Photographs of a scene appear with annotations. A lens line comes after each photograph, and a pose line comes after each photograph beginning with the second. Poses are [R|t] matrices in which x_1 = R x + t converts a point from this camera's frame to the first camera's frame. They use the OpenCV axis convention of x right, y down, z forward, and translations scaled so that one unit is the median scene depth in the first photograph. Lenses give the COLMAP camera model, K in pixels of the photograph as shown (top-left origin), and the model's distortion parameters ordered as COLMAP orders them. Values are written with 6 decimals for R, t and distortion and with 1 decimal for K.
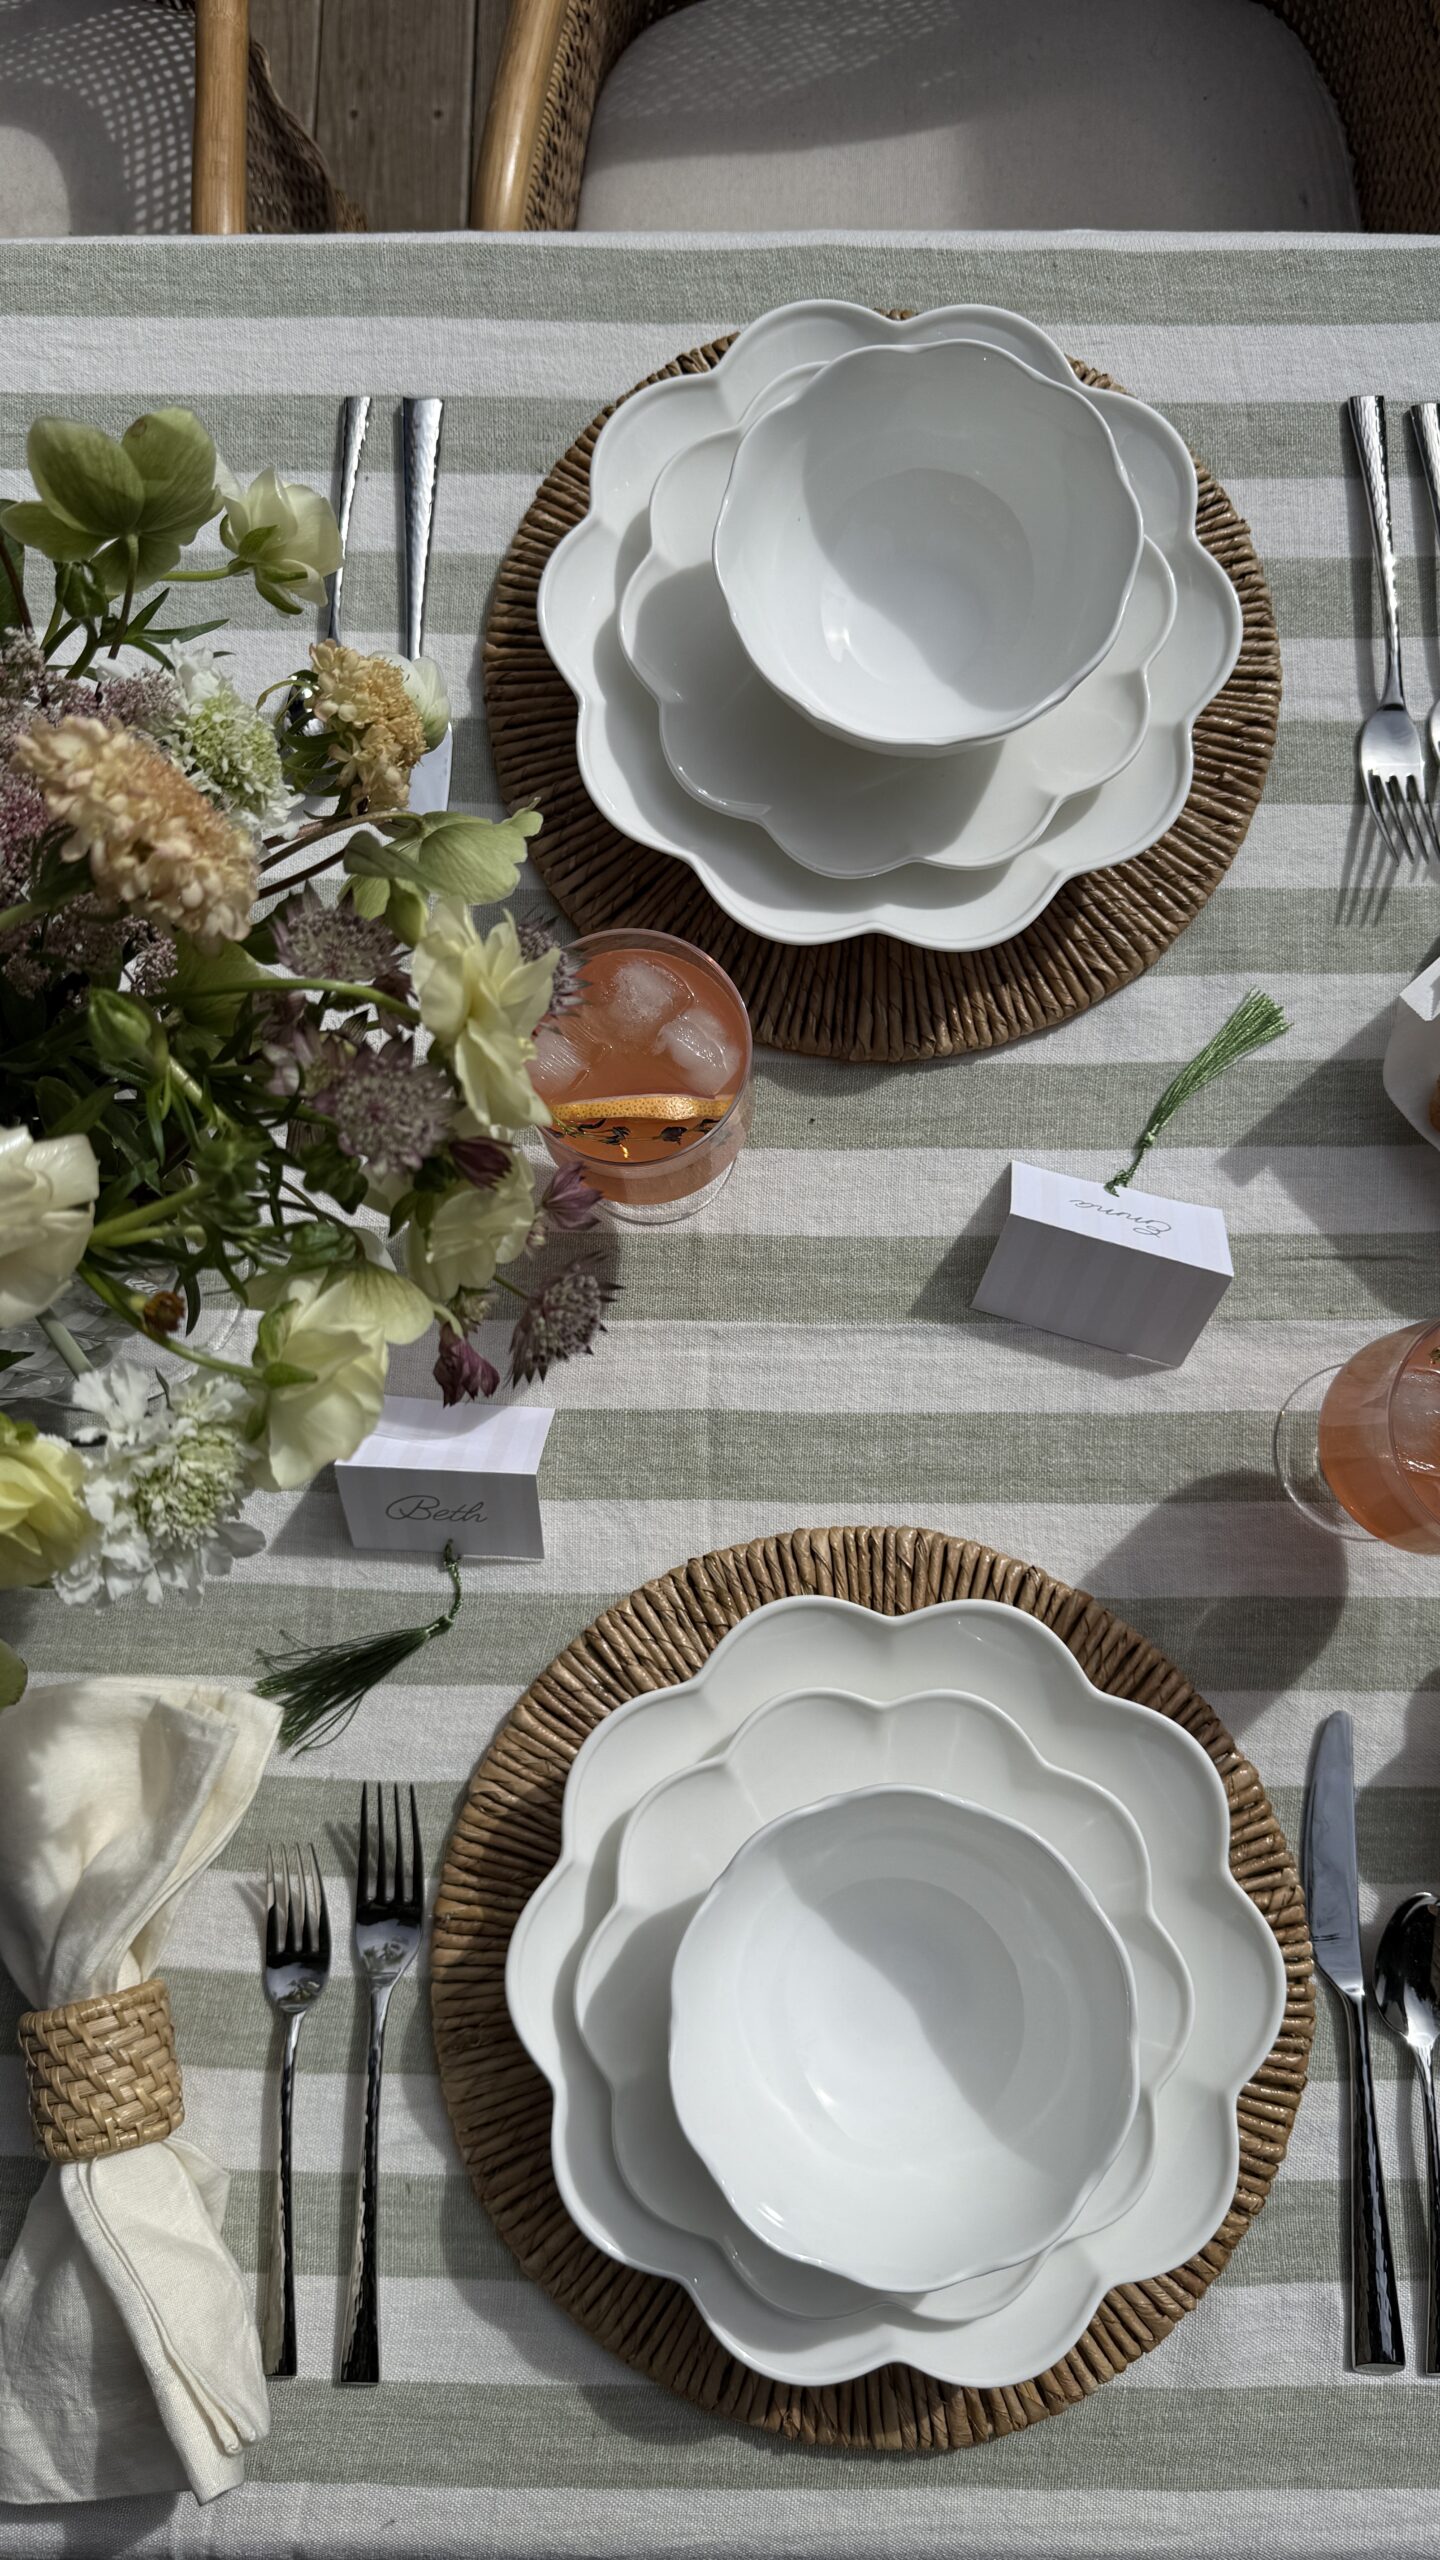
lens RADIAL K [[1830.0, 0, 704.1], [0, 1830.0, 1260.1], [0, 0, 1]] dist [0.033803, -0.059333]
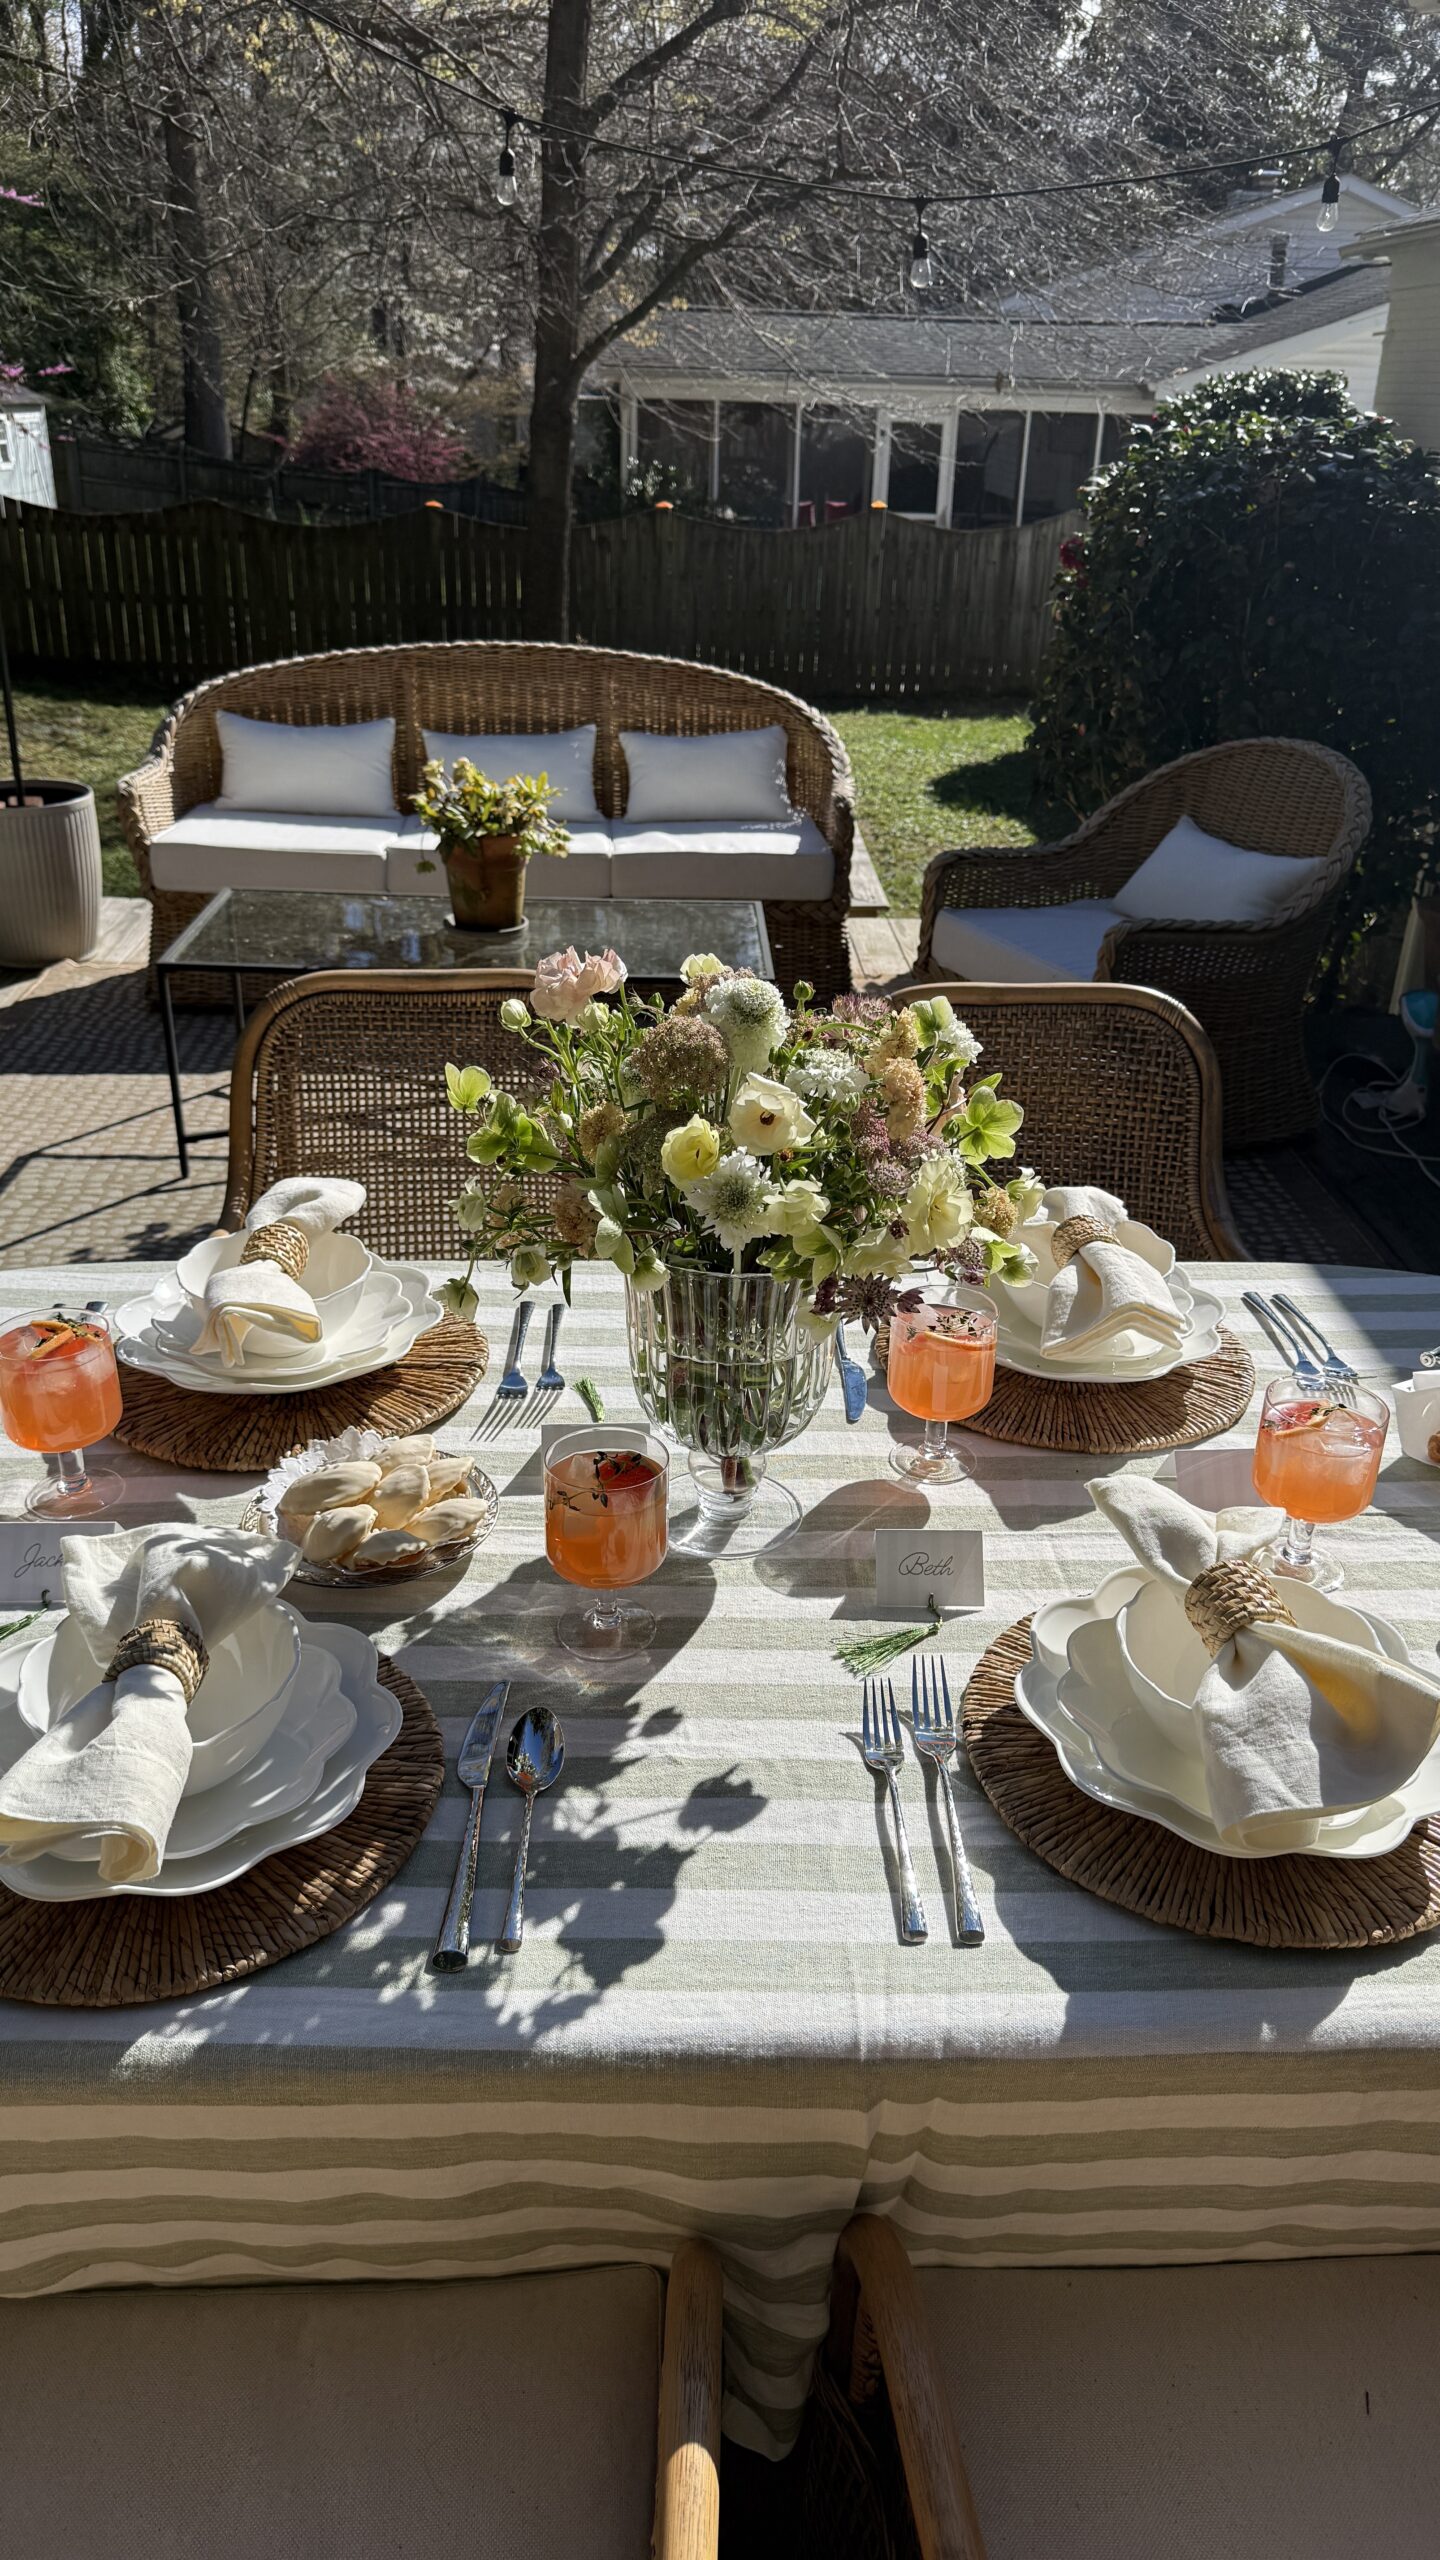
lens RADIAL K [[1830.0, 0, 730.5], [0, 1830.0, 1273.6], [0, 0, 1]] dist [0.033803, -0.059333]
pose [[0.997584, 0.003730, 0.069366, -0.469512], [0.055370, 0.560302, -0.826436, 1.474768], [-0.041948, 0.828280, 0.558742, -0.249576]]
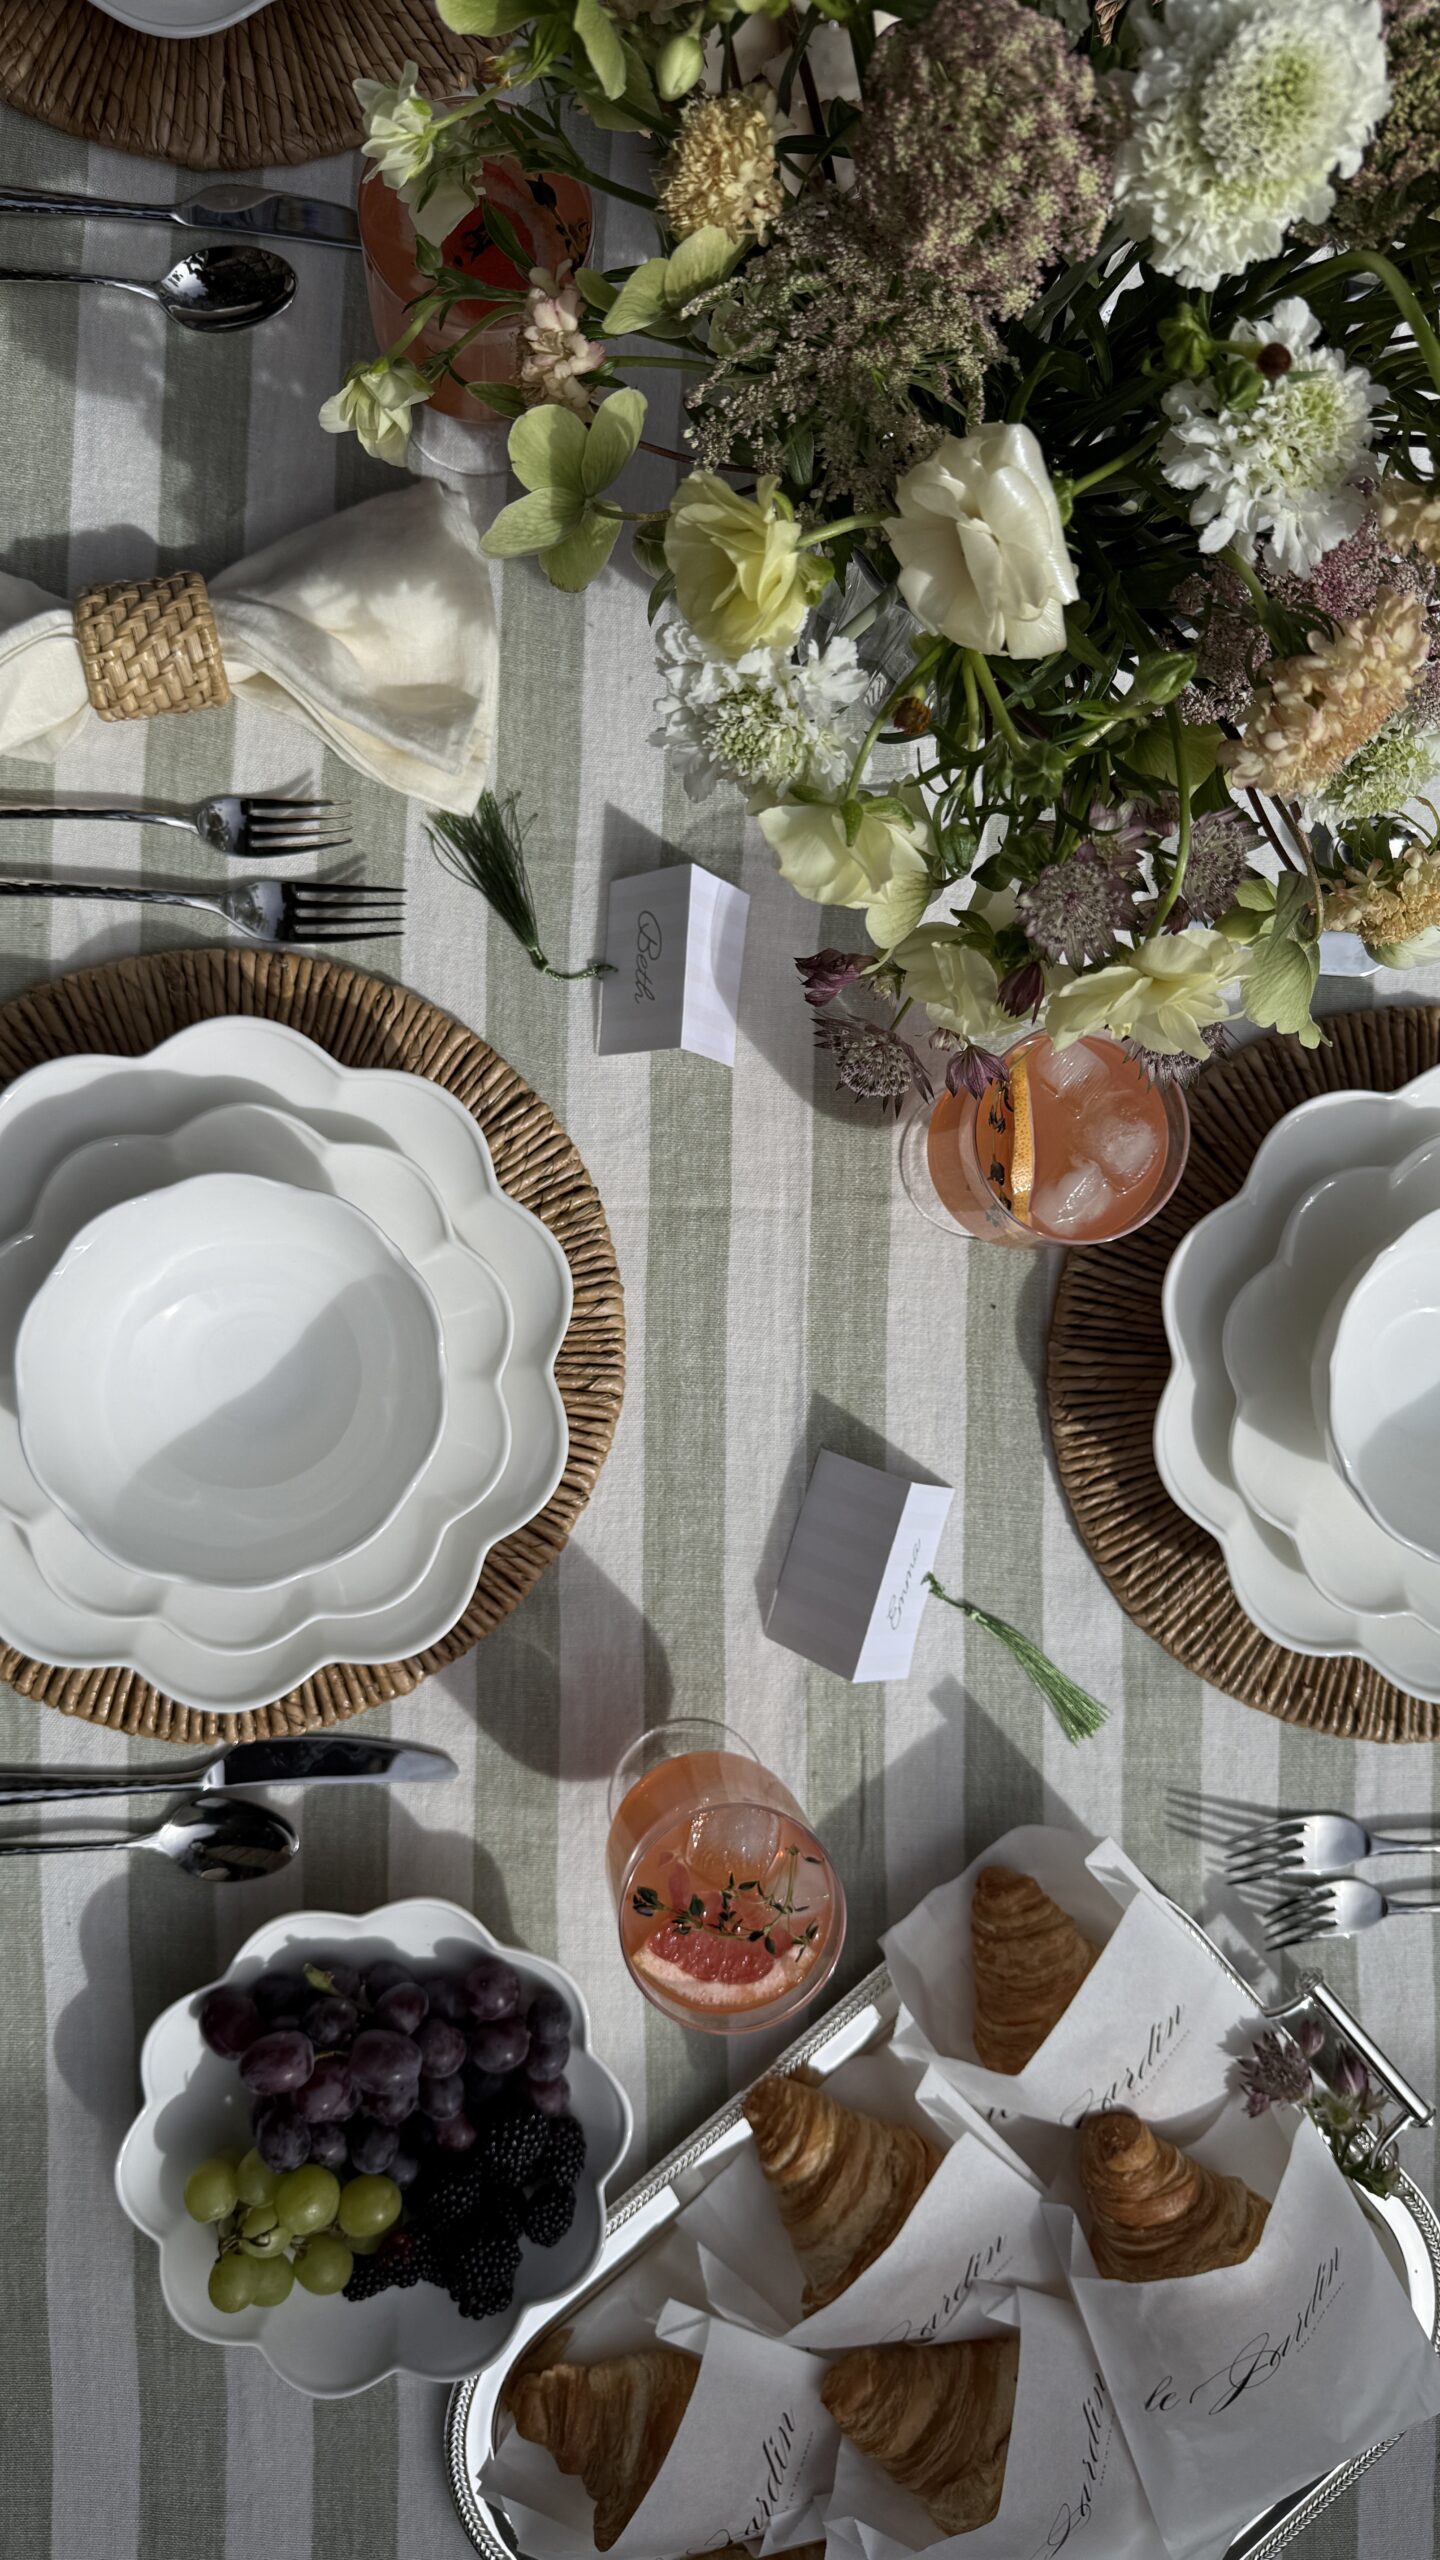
lens RADIAL K [[1830.0, 0, 723.6], [0, 1830.0, 1283.4], [0, 0, 1]] dist [0.033803, -0.059333]
pose [[-0.011717, 0.999622, 0.024889, 0.021596], [-0.999489, -0.012448, 0.029445, 0.056813], [0.029743, -0.024531, 0.999257, -0.098149]]
